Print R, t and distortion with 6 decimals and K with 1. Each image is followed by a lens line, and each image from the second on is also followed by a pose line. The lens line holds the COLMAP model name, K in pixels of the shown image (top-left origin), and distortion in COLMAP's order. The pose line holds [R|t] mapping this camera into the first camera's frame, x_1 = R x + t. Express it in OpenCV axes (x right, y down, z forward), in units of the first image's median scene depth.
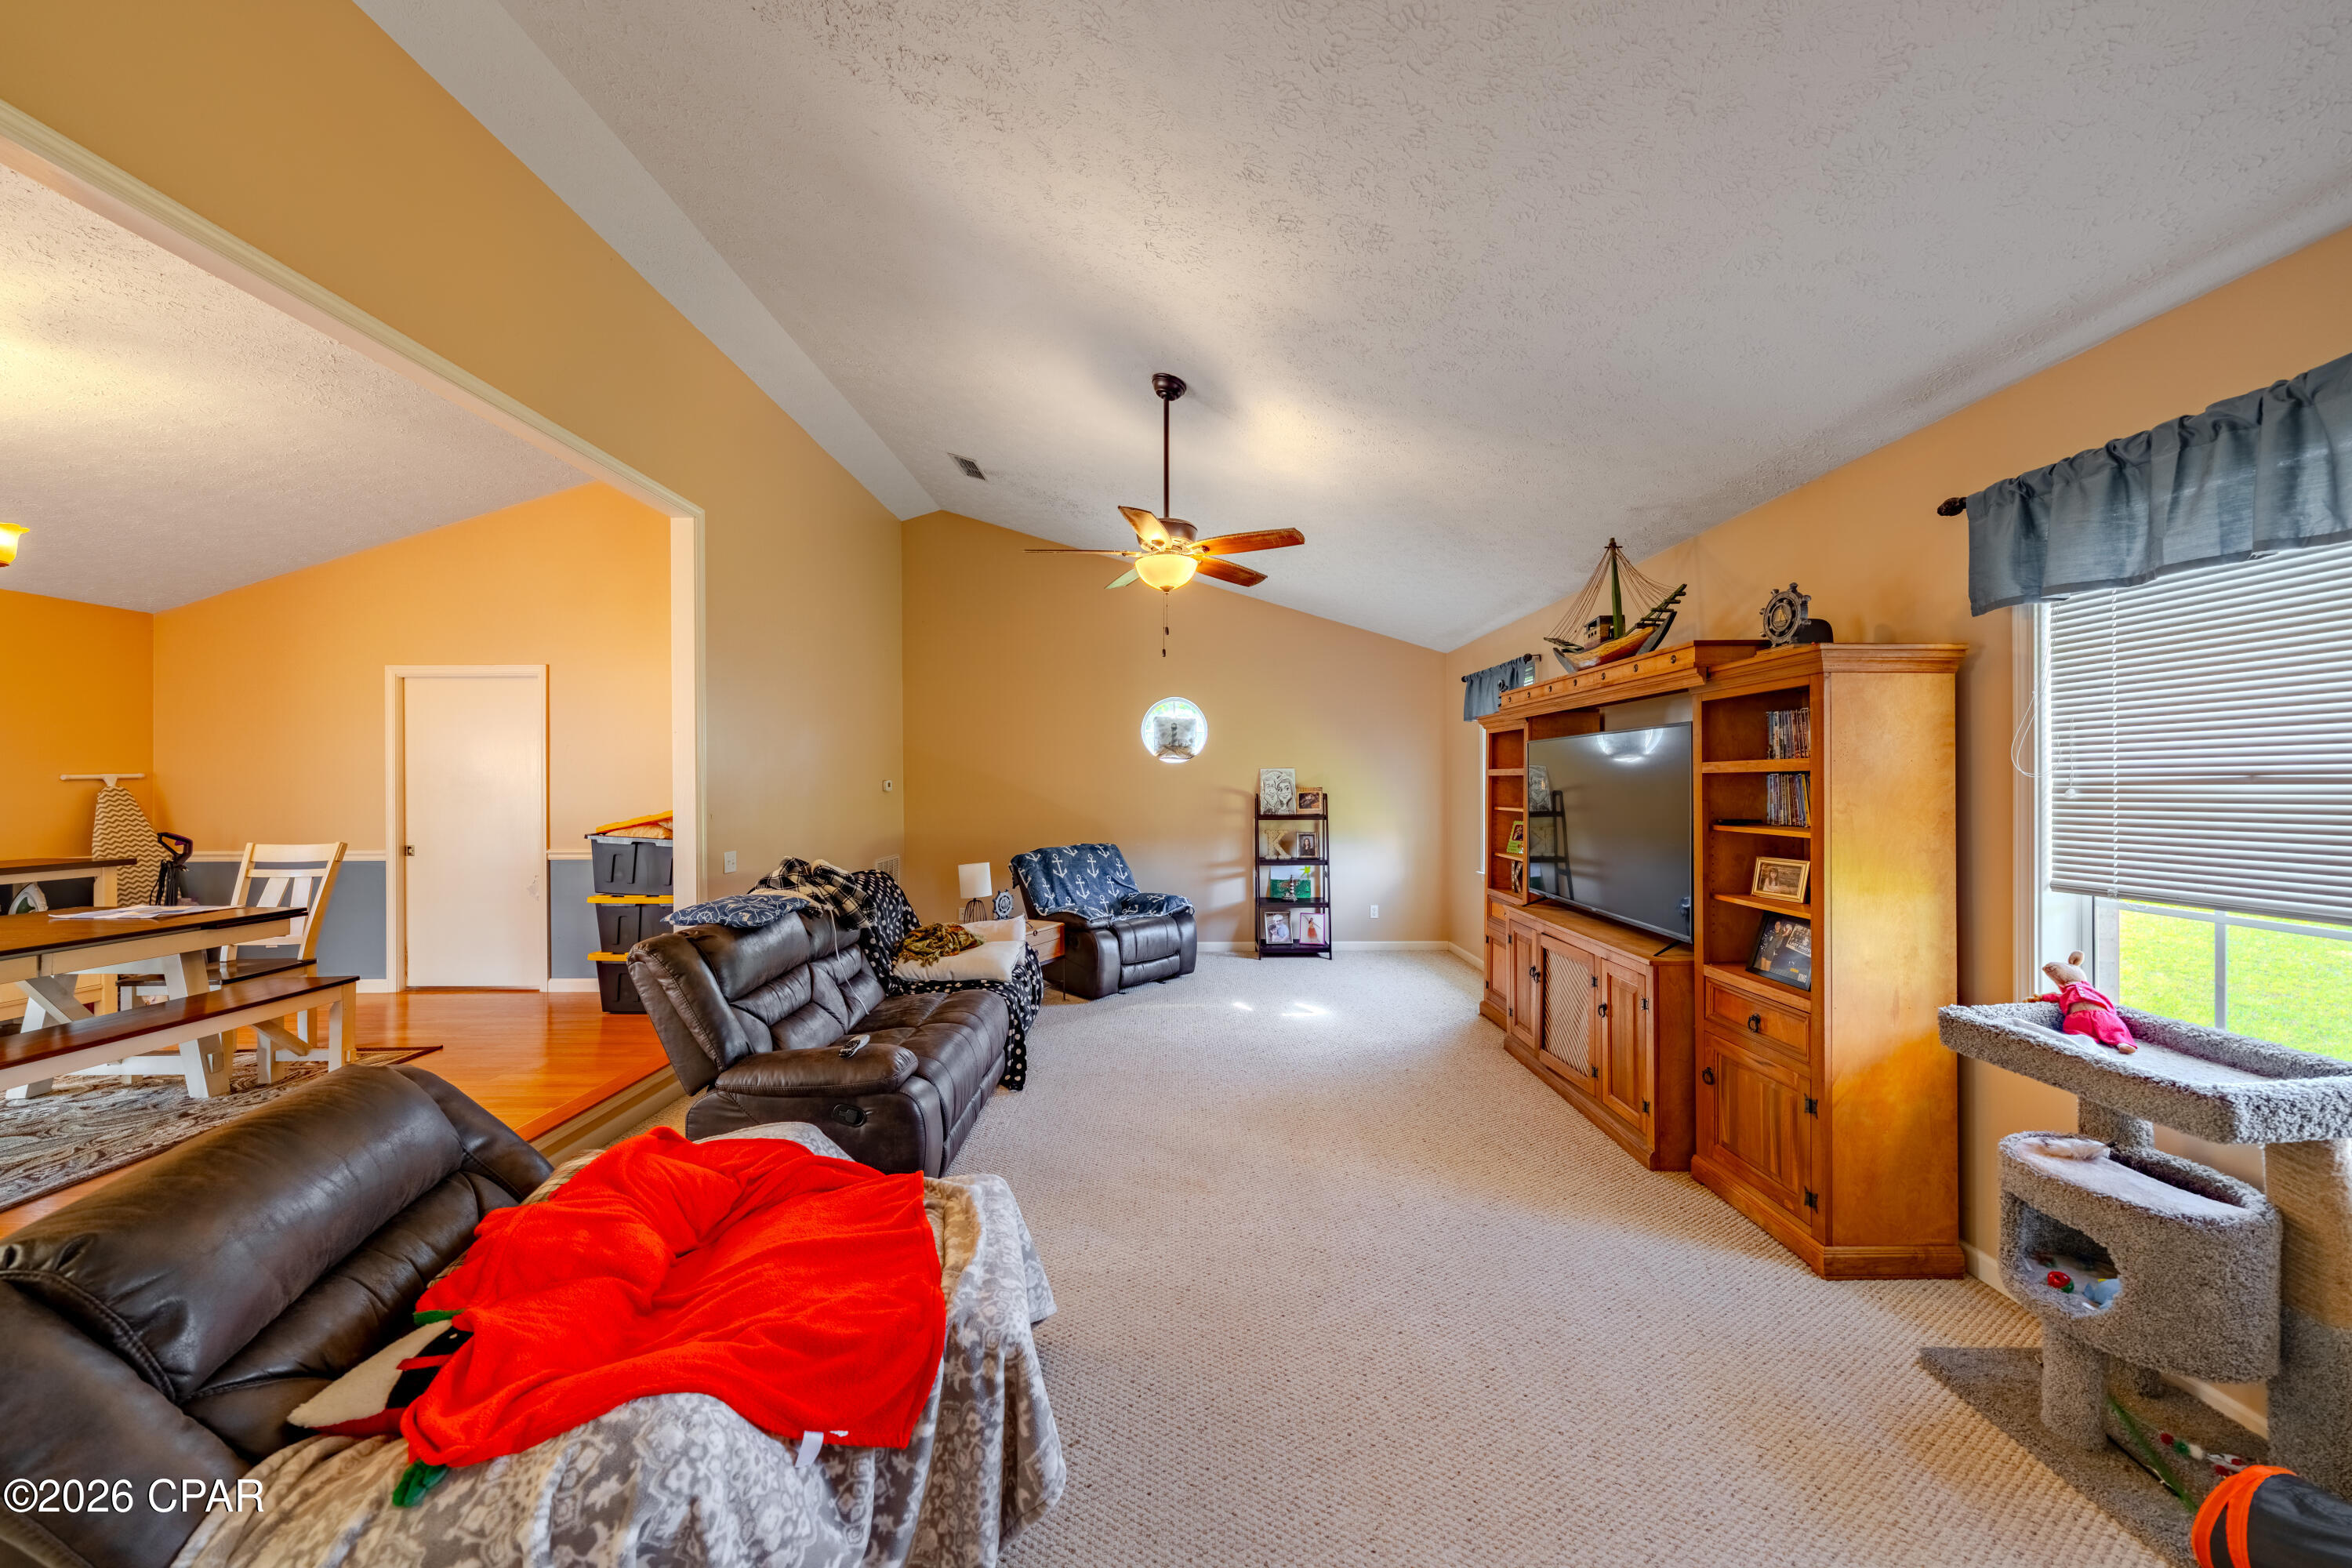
lens RADIAL K [[803.6, 0, 1170.6], [0, 803.6, 777.7], [0, 0, 1]] dist [0.001028, 0.000167]
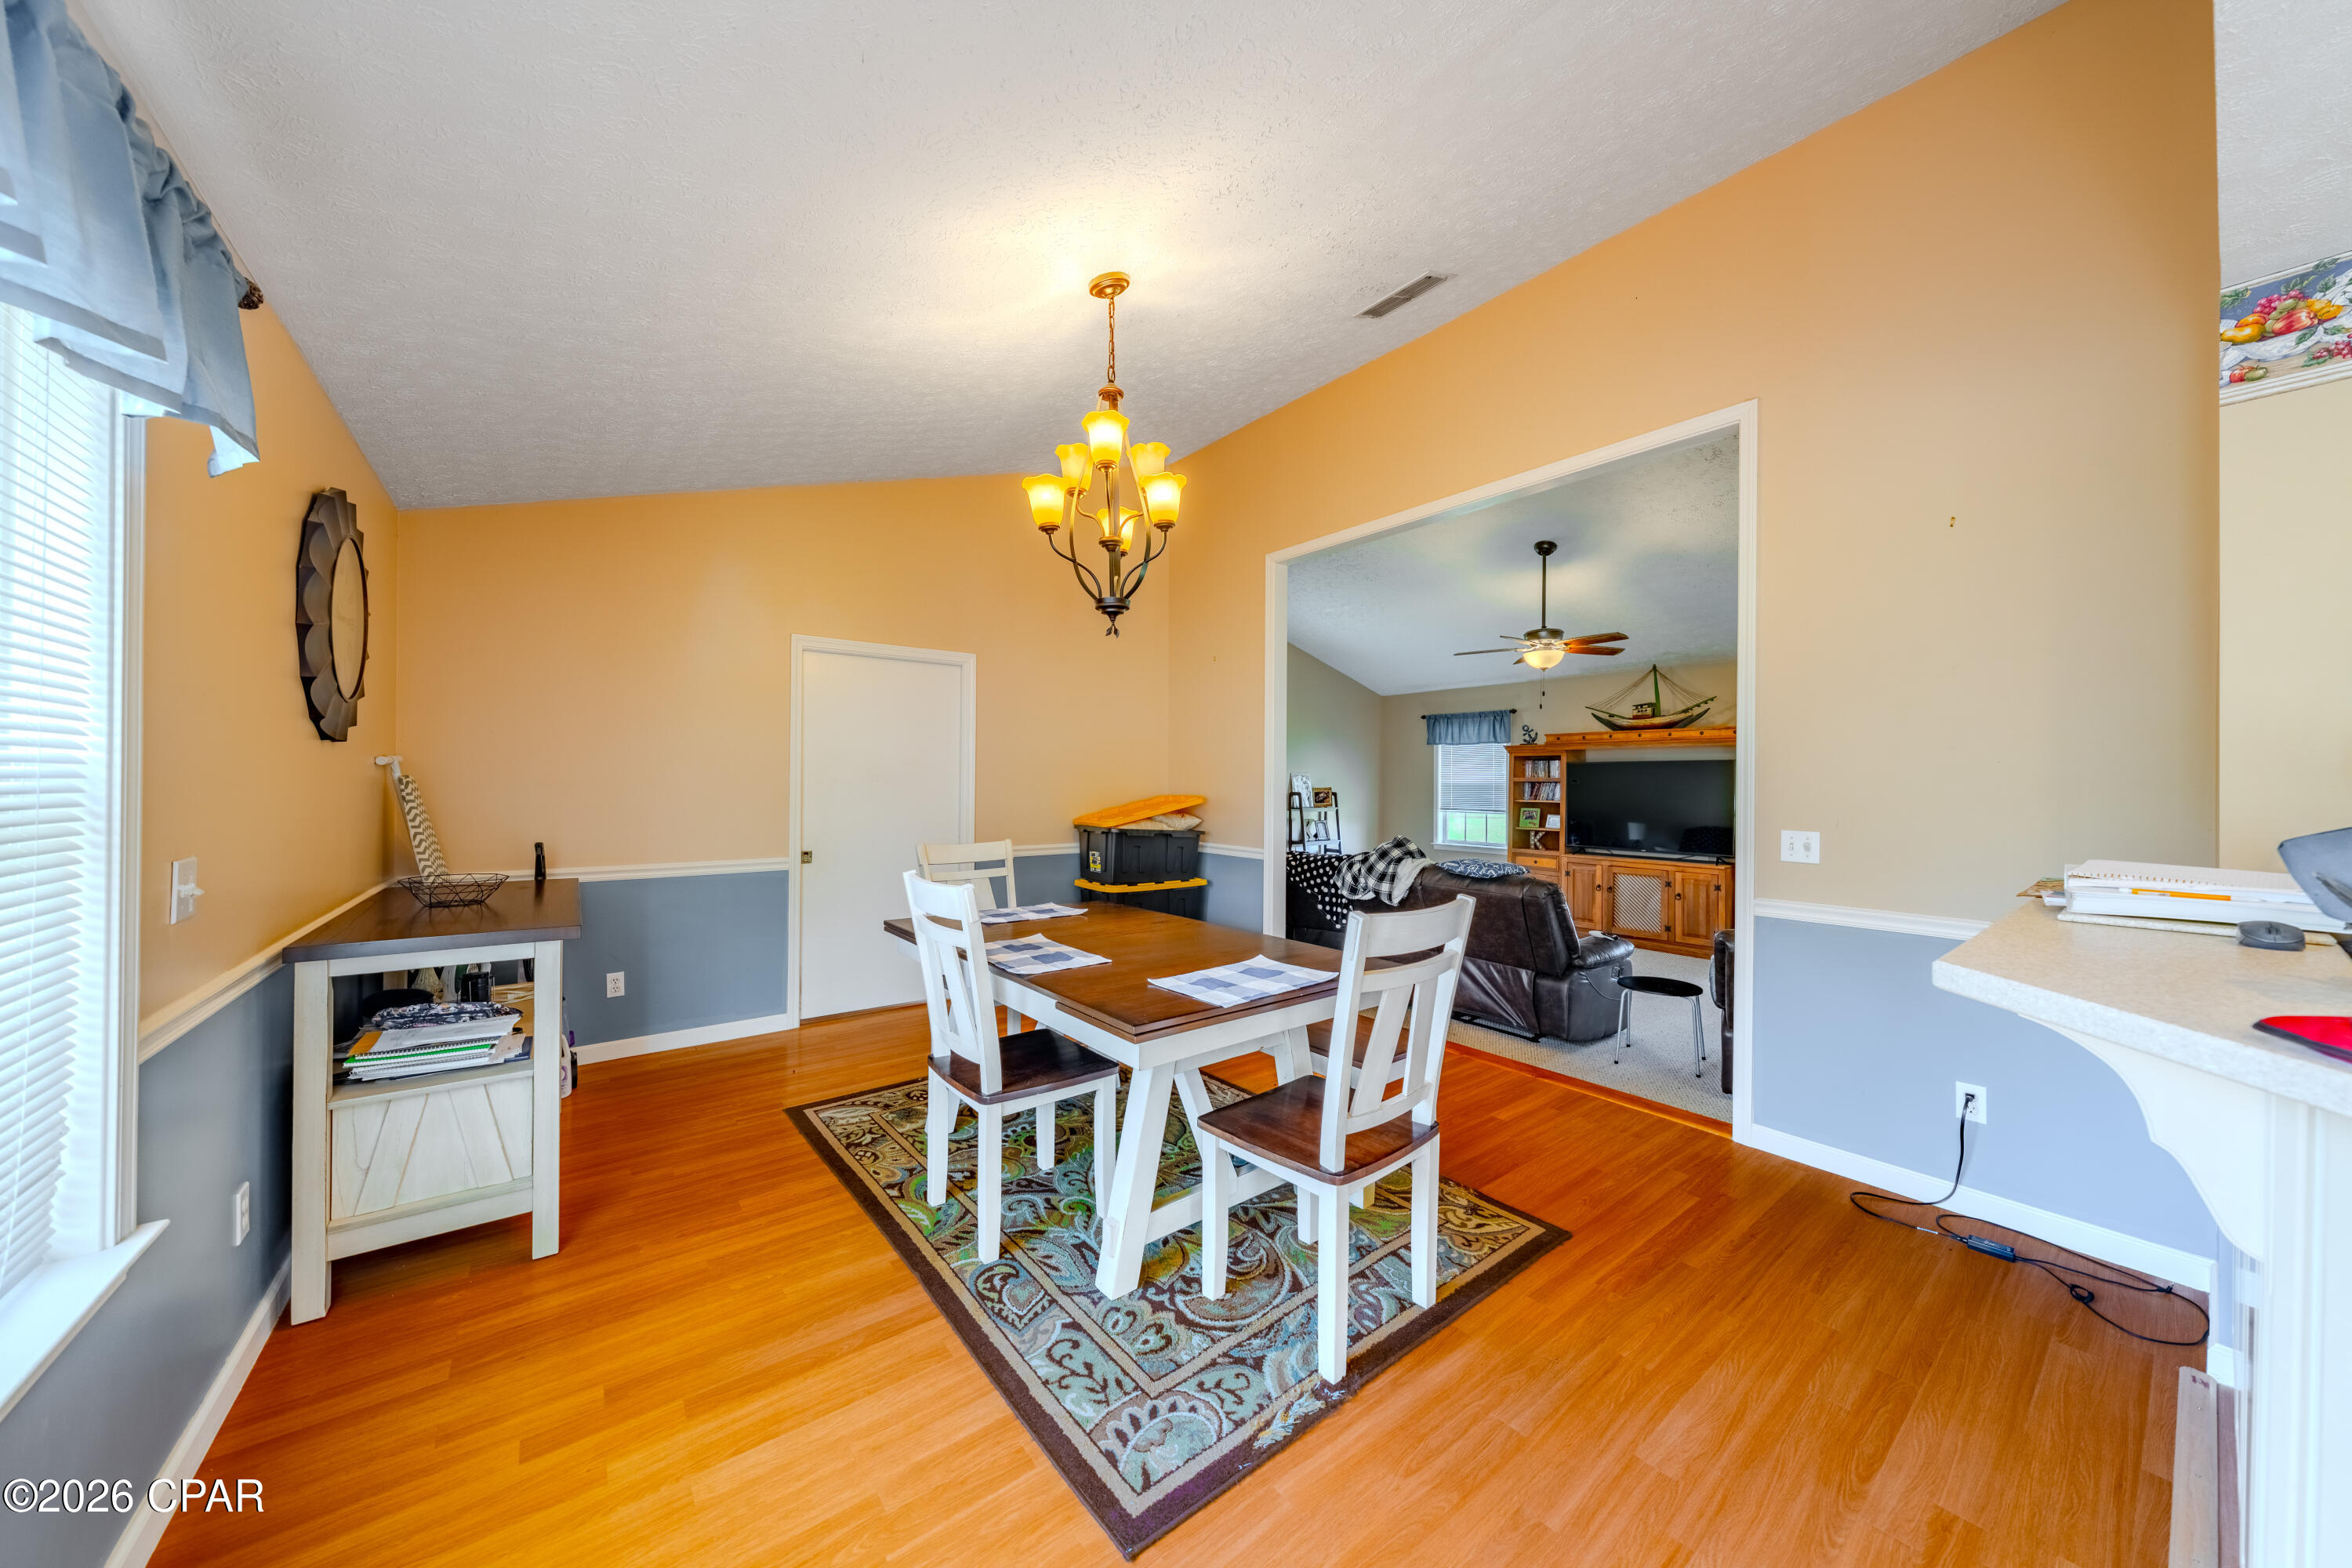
lens RADIAL K [[803.6, 0, 1176.1], [0, 803.6, 784.9], [0, 0, 1]] dist [0.001028, 0.000167]
pose [[0.787700, 0.009469, 0.615986, -1.214382], [-0.013374, 0.999909, 0.001731, 0.010849], [-0.615914, -0.009602, 0.787755, 0.117025]]
